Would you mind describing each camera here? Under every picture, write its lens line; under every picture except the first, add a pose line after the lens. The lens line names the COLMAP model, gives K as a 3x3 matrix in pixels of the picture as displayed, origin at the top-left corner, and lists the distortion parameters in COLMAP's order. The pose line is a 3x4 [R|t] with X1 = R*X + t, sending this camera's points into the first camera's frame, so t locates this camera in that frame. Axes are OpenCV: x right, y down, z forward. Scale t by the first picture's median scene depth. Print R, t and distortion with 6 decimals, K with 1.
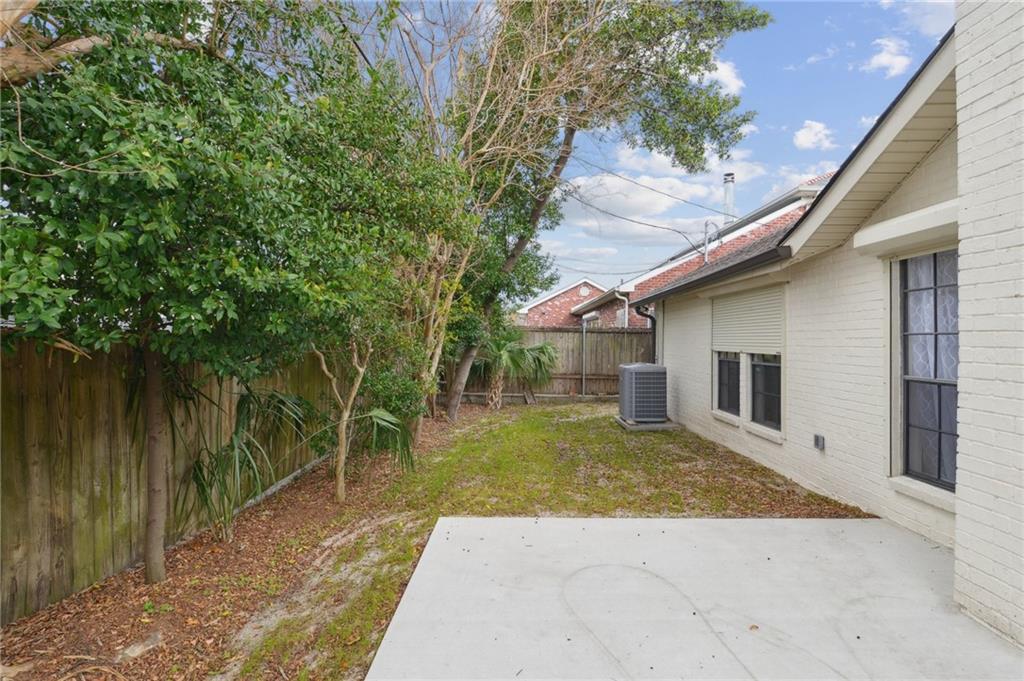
lens RADIAL K [[497.9, 0, 509.9], [0, 497.9, 334.0], [0, 0, 1]] dist [-0.029113, -0.000122]
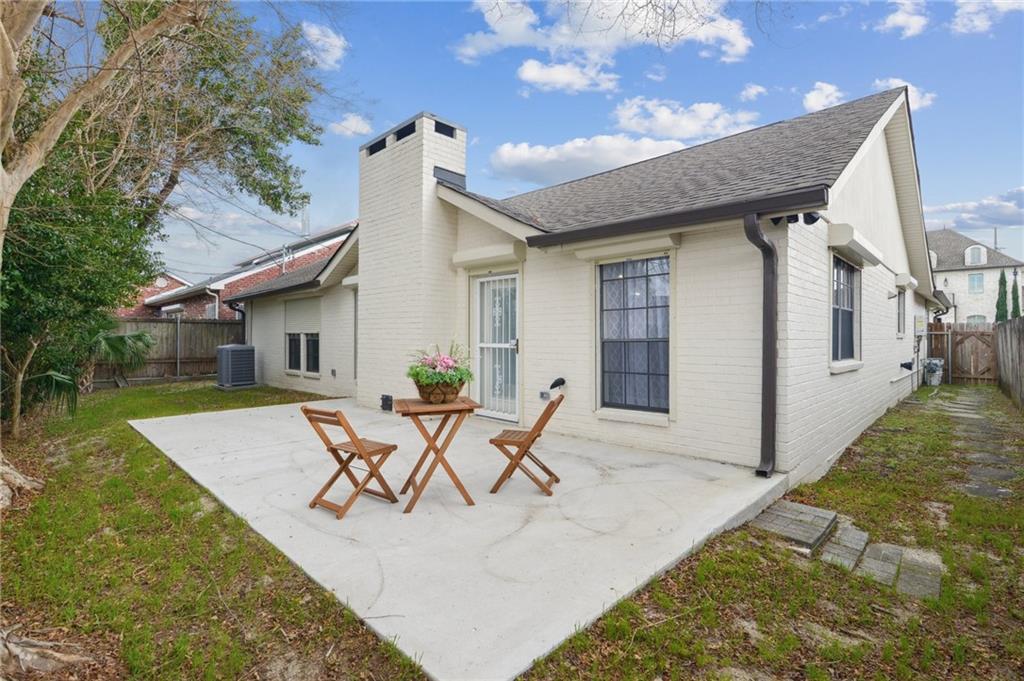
lens RADIAL K [[497.9, 0, 509.9], [0, 497.9, 334.0], [0, 0, 1]] dist [-0.029113, -0.000122]
pose [[0.700525, -0.006663, 0.713596, -0.160025], [-0.001459, 0.999941, 0.010769, 0.012136], [-0.713626, -0.008585, 0.700474, -0.455277]]
